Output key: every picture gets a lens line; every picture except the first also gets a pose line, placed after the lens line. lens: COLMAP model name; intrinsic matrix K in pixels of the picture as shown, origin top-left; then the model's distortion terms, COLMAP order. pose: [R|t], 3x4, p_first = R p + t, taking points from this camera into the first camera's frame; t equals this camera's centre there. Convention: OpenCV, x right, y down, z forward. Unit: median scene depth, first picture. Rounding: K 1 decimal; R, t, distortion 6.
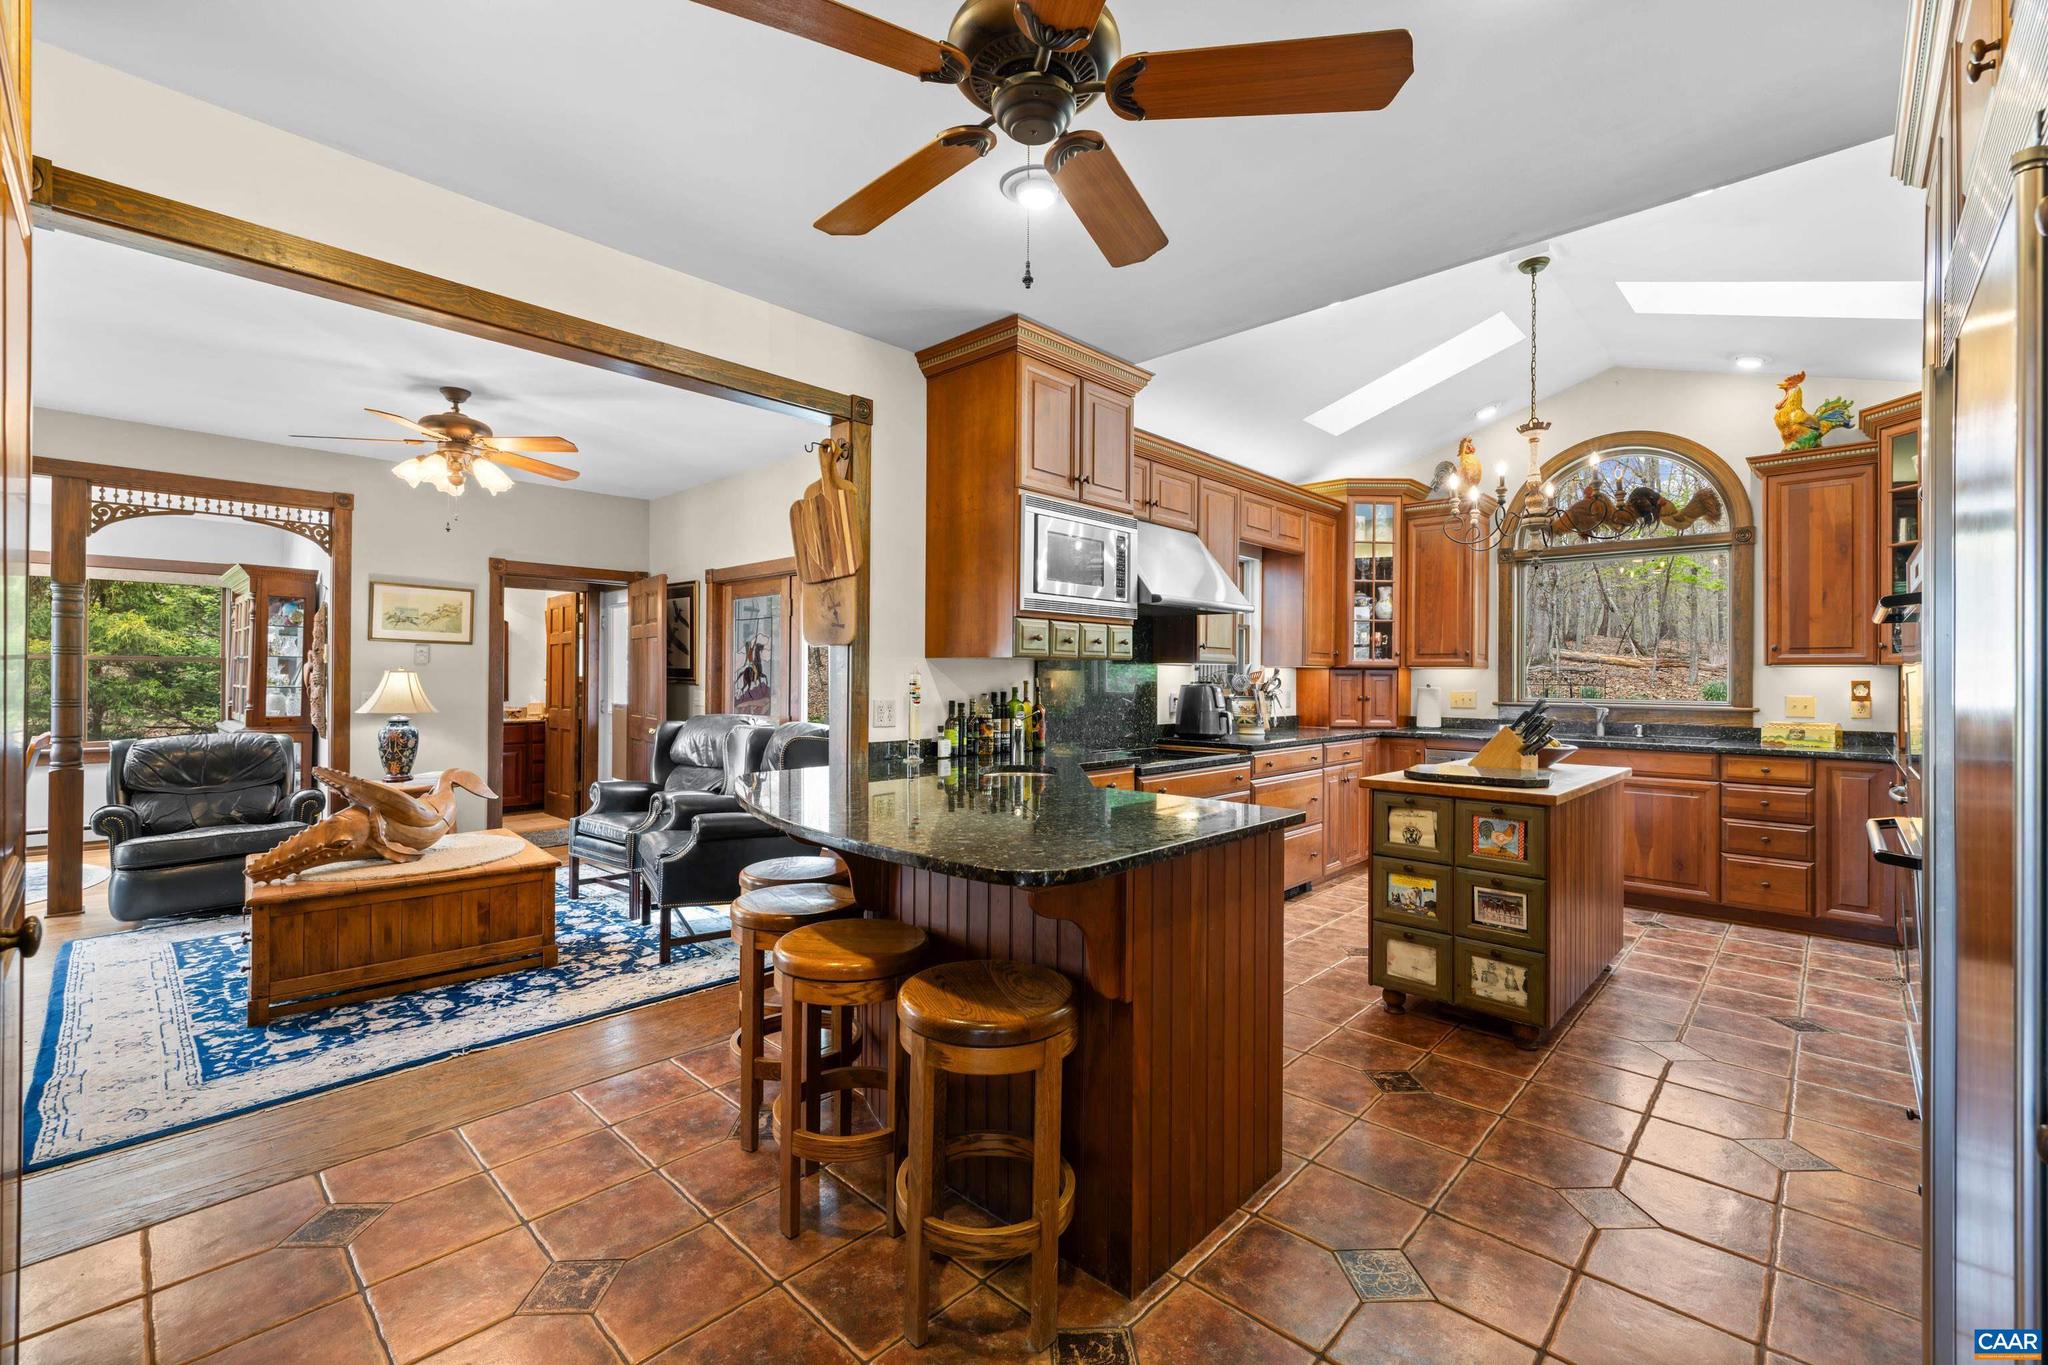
lens RADIAL K [[858.6, 0, 1023.6], [0, 858.6, 677.4], [0, 0, 1]] dist [0.002559, -0.000781]
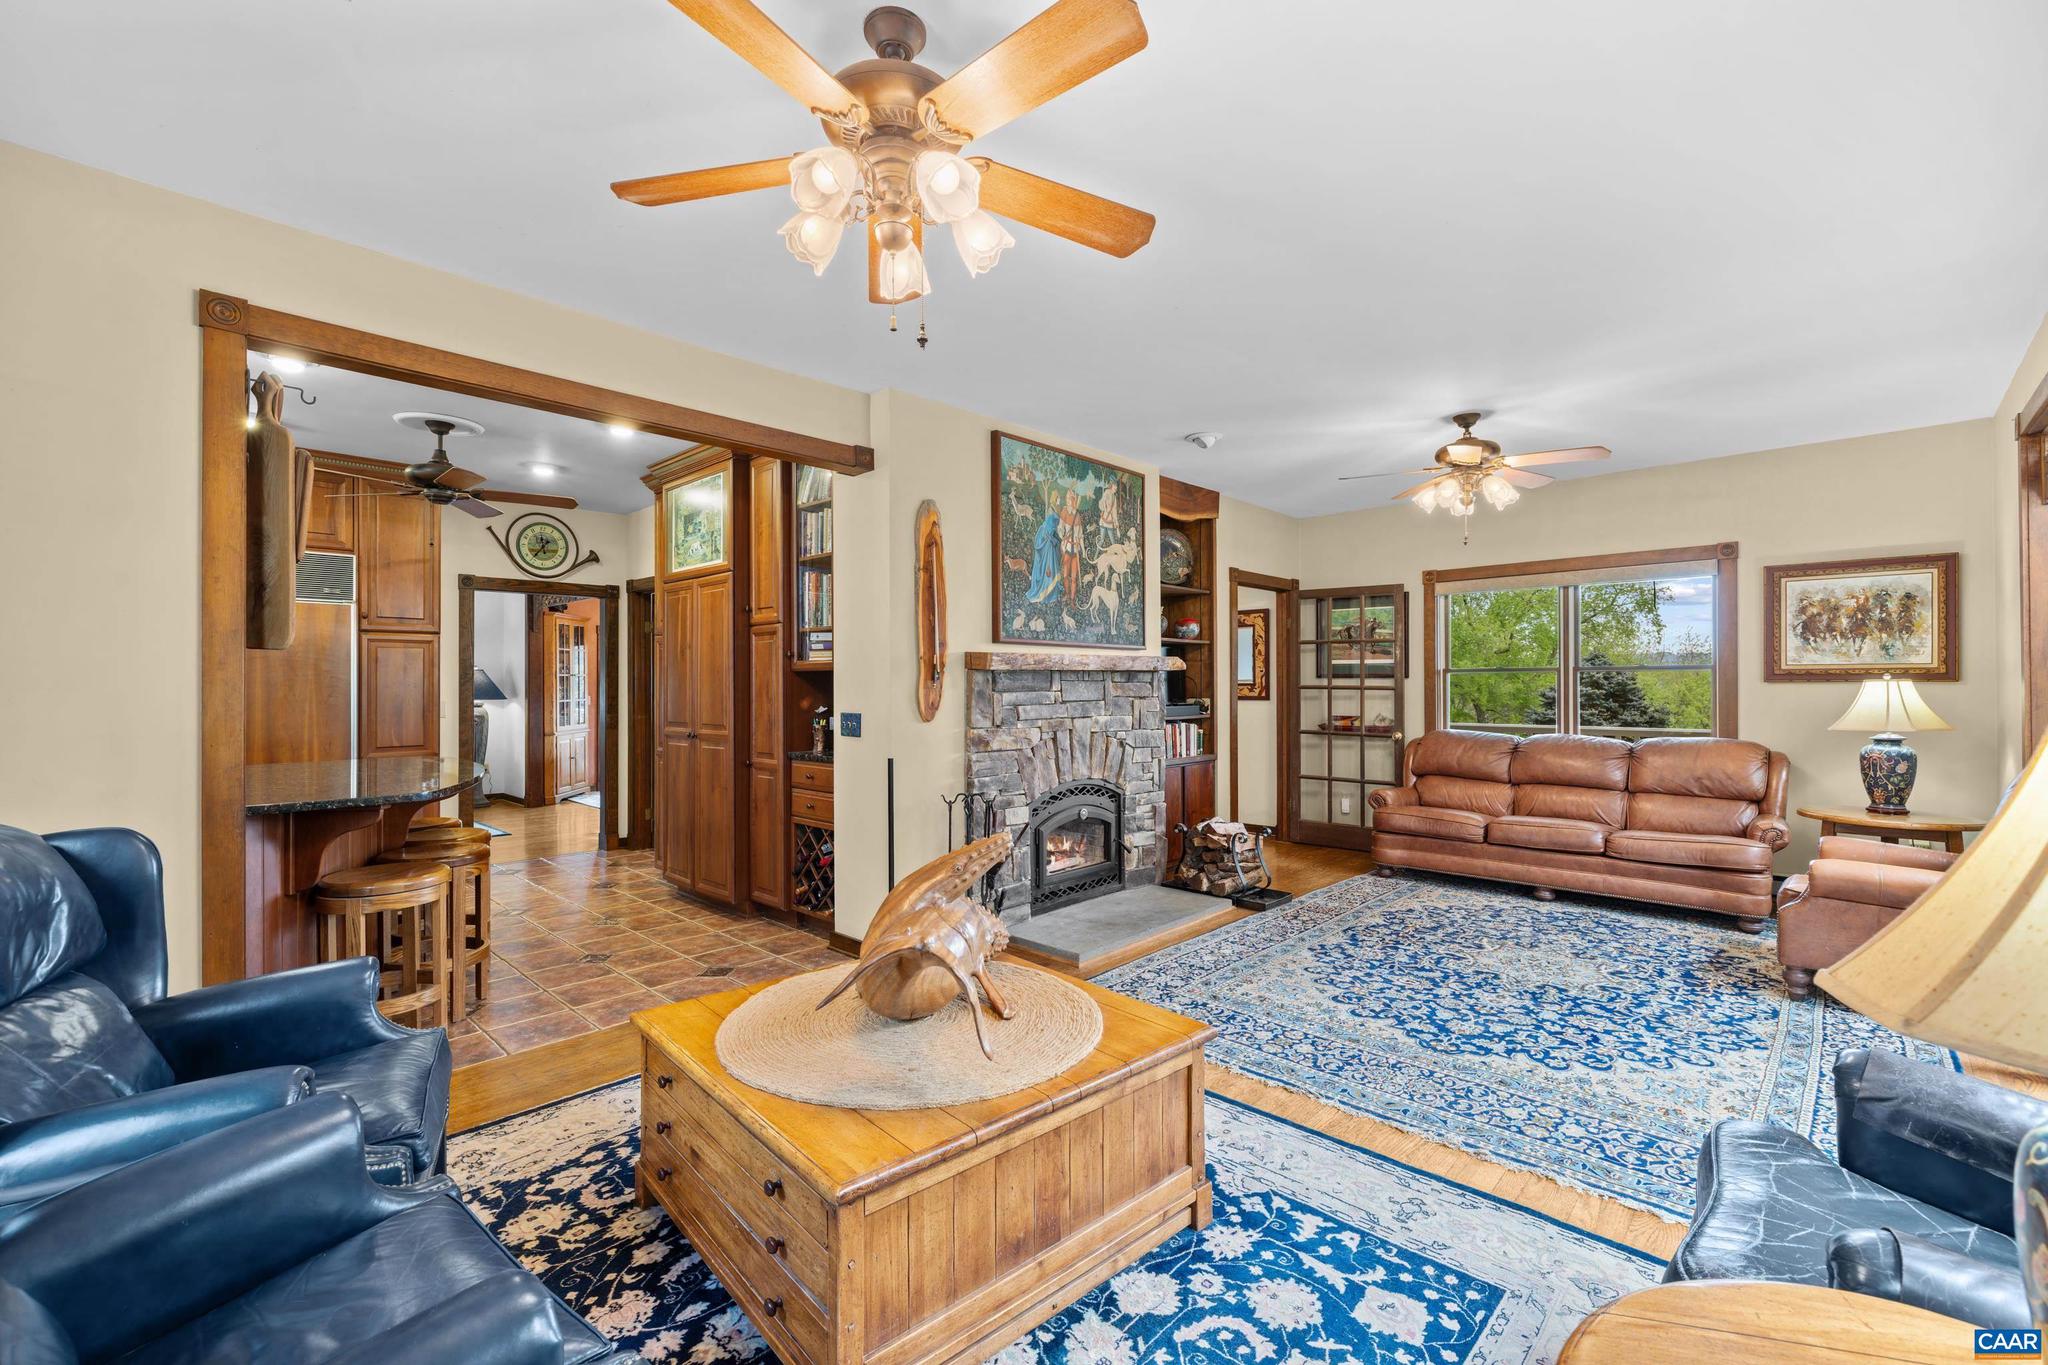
lens RADIAL K [[858.6, 0, 1017.9], [0, 858.6, 680.7], [0, 0, 1]] dist [0.002559, -0.000781]
pose [[-0.999959, -0.001296, 0.008942, -0.900794], [-0.001383, 0.999951, -0.009762, -0.003506], [-0.008929, -0.009774, -0.999912, 1.768767]]
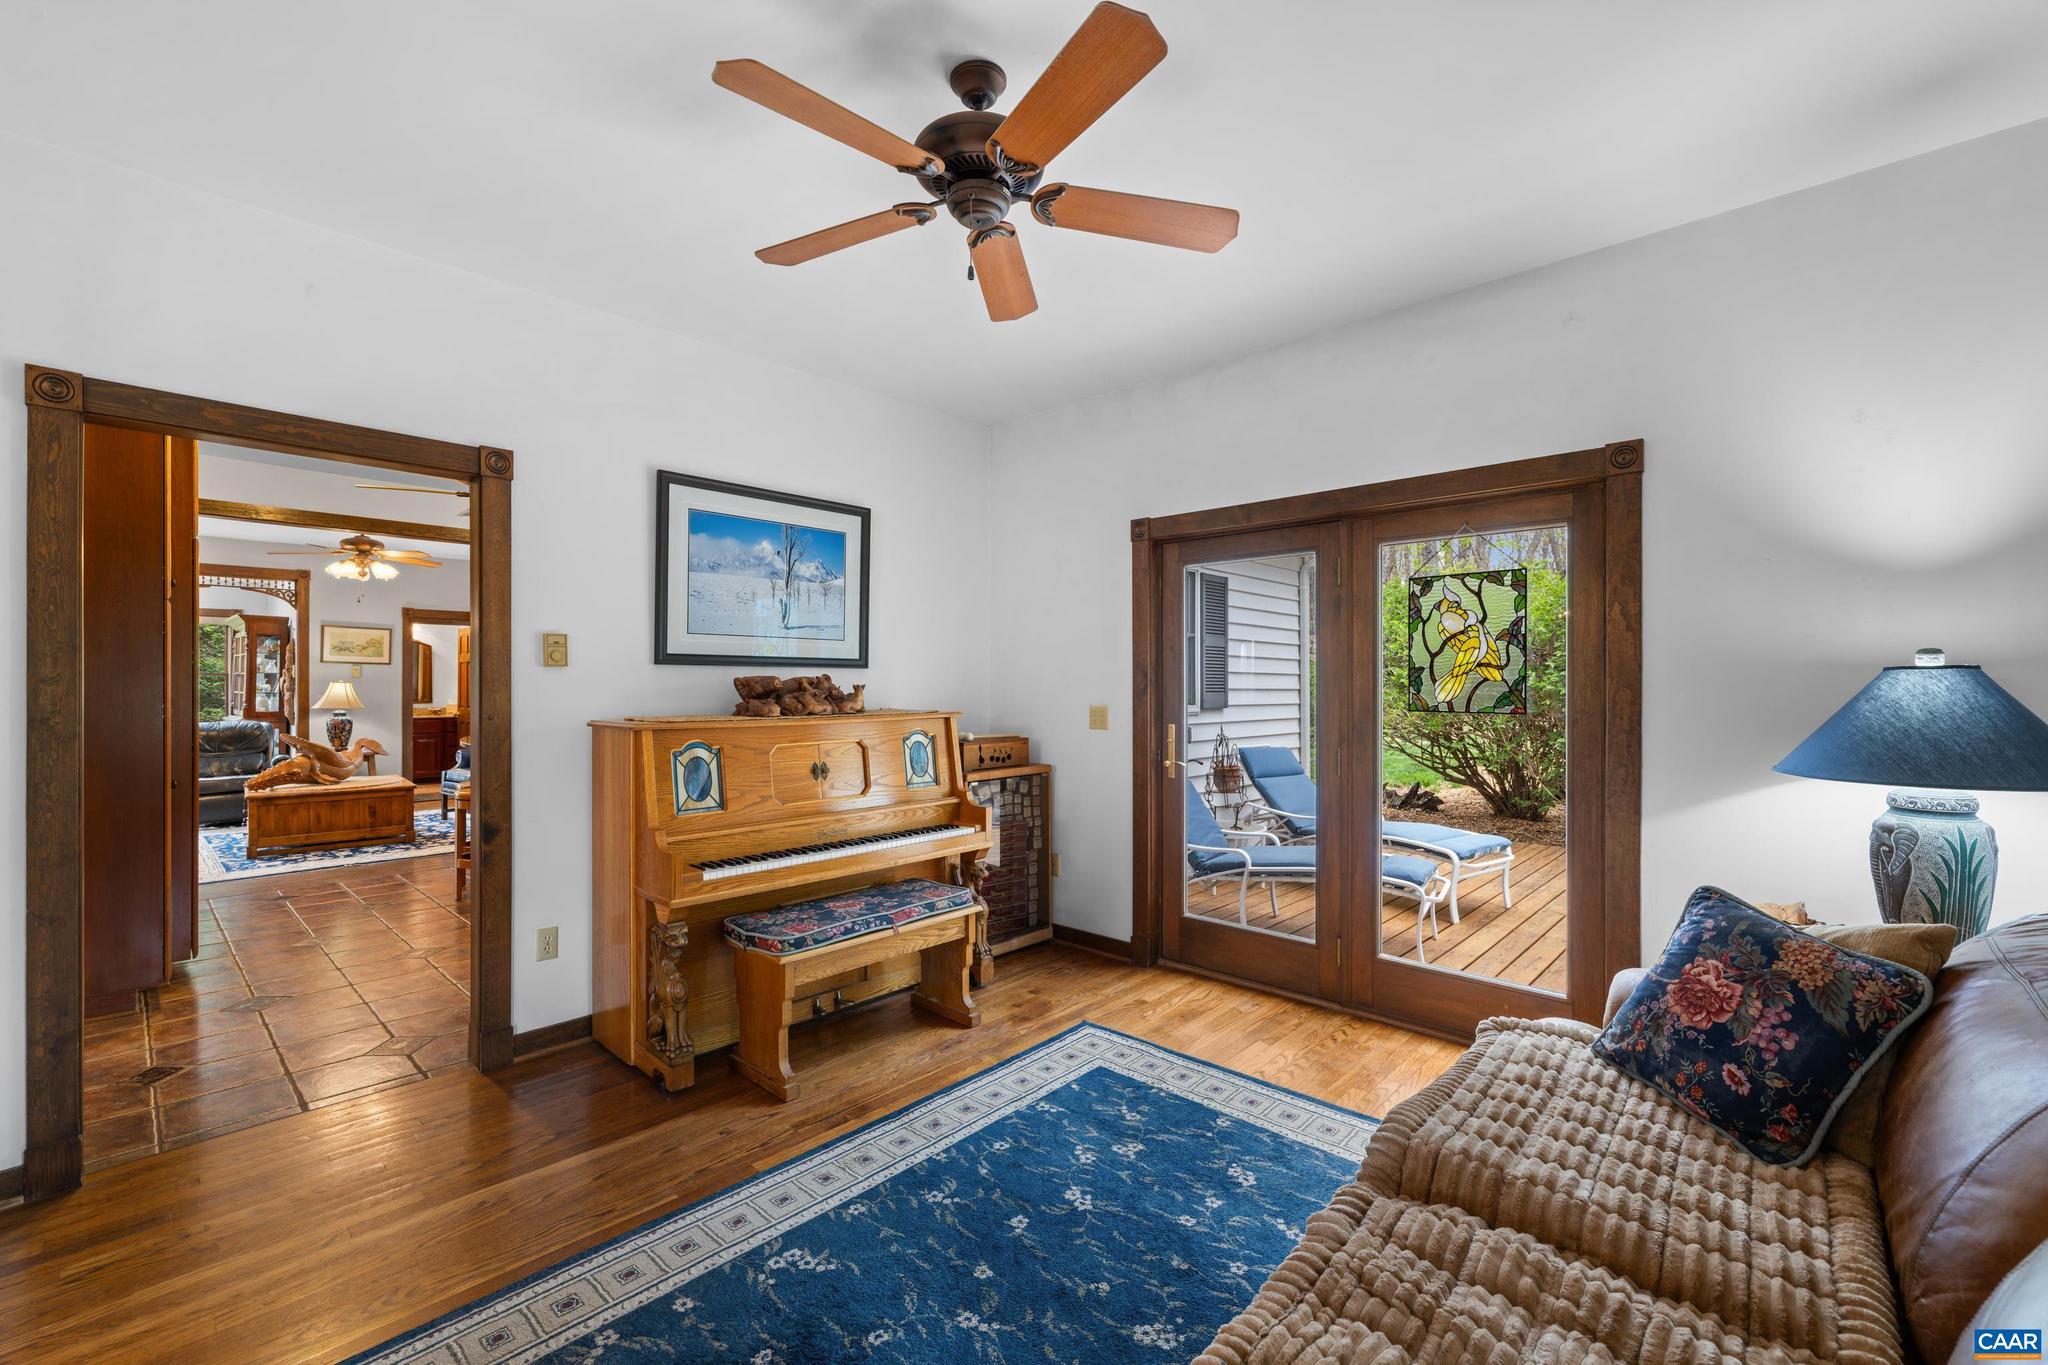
lens RADIAL K [[858.6, 0, 1027.0], [0, 858.6, 686.6], [0, 0, 1]] dist [0.002559, -0.000781]
pose [[0.999970, -0.004670, 0.006250, 0.517954], [0.004652, 0.999985, 0.002822, 0.002462], [-0.006263, -0.002792, 0.999976, -0.579307]]
